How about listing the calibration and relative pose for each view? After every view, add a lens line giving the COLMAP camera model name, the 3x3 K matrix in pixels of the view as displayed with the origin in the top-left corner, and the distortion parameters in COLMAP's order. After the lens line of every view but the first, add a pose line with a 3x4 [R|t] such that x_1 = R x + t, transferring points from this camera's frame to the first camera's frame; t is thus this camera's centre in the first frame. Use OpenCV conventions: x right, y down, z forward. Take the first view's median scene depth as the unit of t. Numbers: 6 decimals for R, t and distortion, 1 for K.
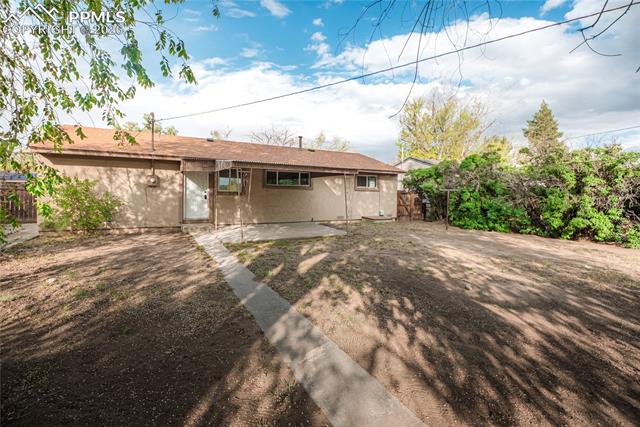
lens RADIAL K [[276.0, 0, 317.6], [0, 276.0, 210.4], [0, 0, 1]] dist [0.000301, -0.000171]
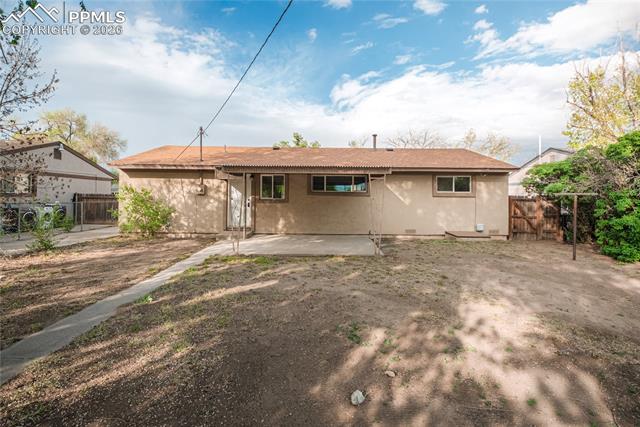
lens RADIAL K [[281.3, 0, 333.6], [0, 281.3, 214.3], [0, 0, 1]] dist [0.002991, -0.010882]
pose [[0.890269, 0.016911, -0.455121, 0.335129], [-0.024037, 0.999662, -0.009874, -0.013115], [0.454801, 0.019730, 0.890375, 0.253482]]
